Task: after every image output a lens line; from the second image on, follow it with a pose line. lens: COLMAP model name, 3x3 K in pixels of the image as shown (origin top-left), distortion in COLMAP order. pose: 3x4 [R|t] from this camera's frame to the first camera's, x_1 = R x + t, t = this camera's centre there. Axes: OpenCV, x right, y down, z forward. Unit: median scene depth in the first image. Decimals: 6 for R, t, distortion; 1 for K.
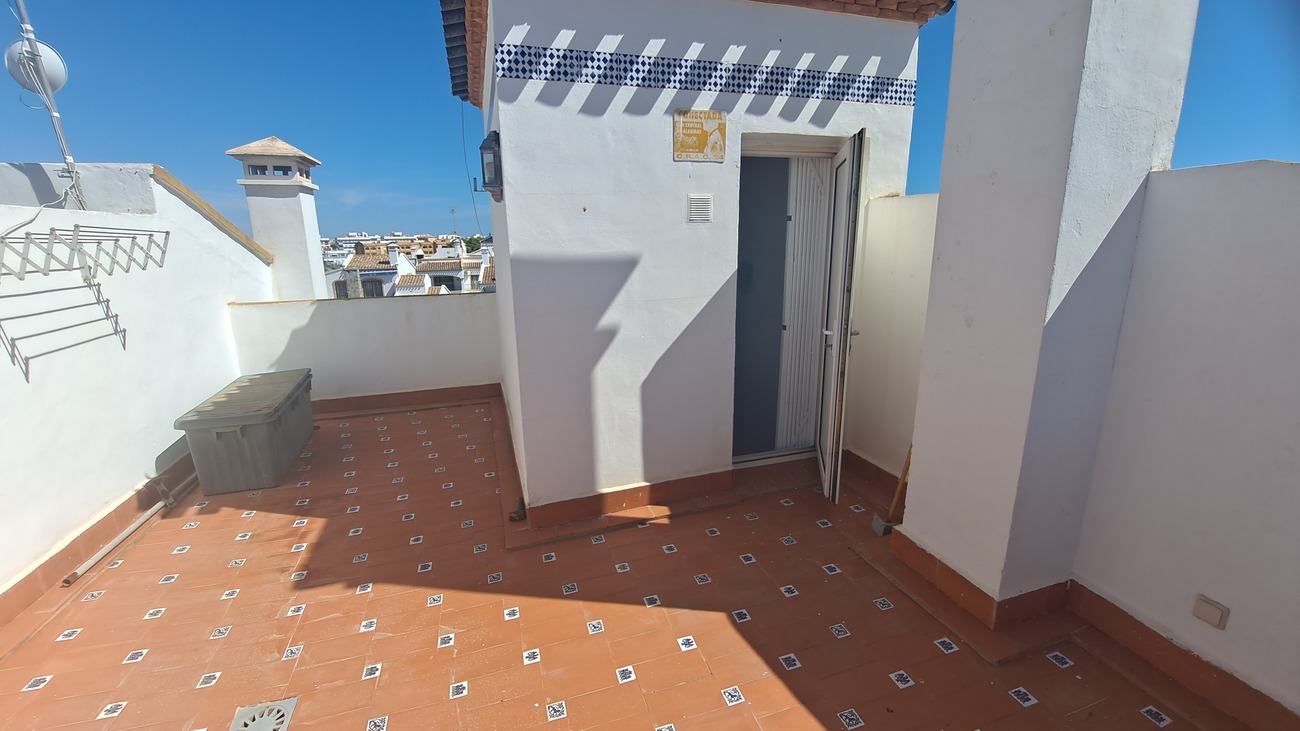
lens RADIAL K [[519.0, 0, 639.4], [0, 519.0, 356.1], [0, 0, 1]] dist [-0.012643, -0.004493]
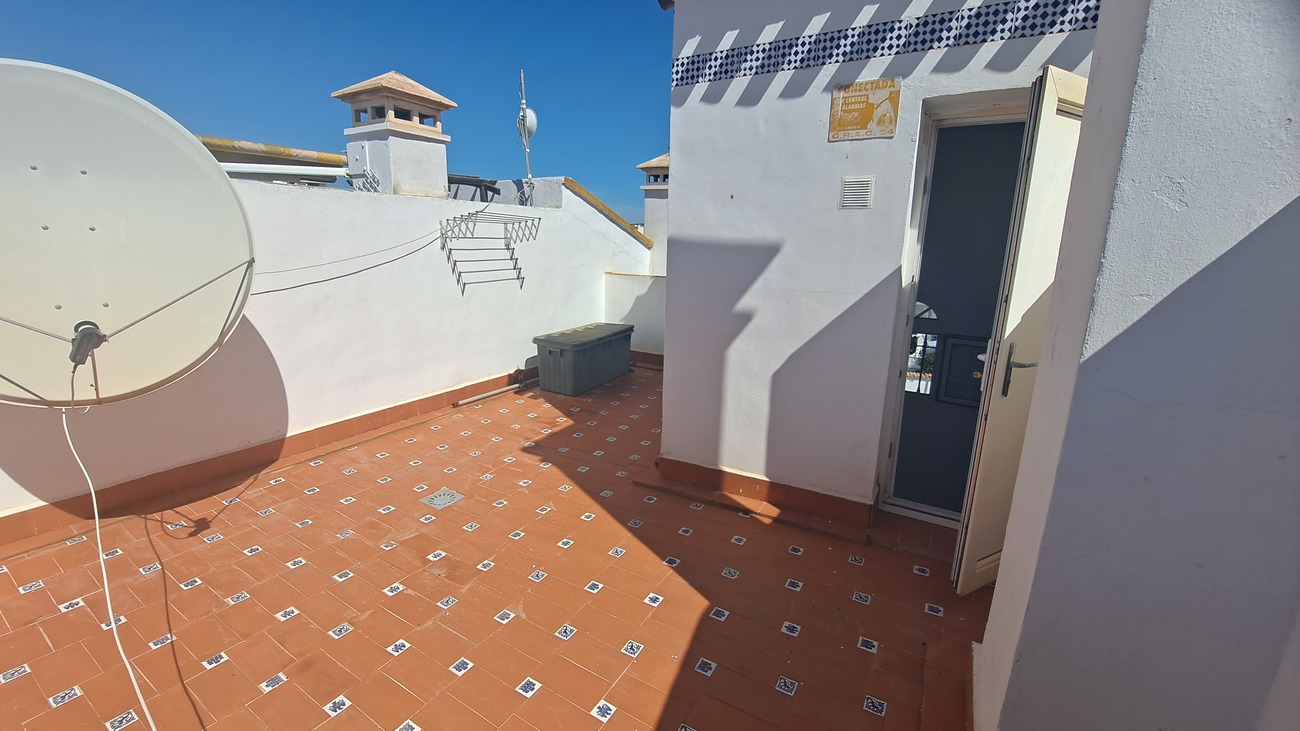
lens RADIAL K [[519.0, 0, 639.4], [0, 519.0, 356.1], [0, 0, 1]] dist [-0.012643, -0.004493]
pose [[0.663037, 0.191540, -0.723667, 0.578779], [-0.198215, 0.977128, 0.077018, -0.007223], [0.721868, 0.092376, 0.685838, 0.157898]]
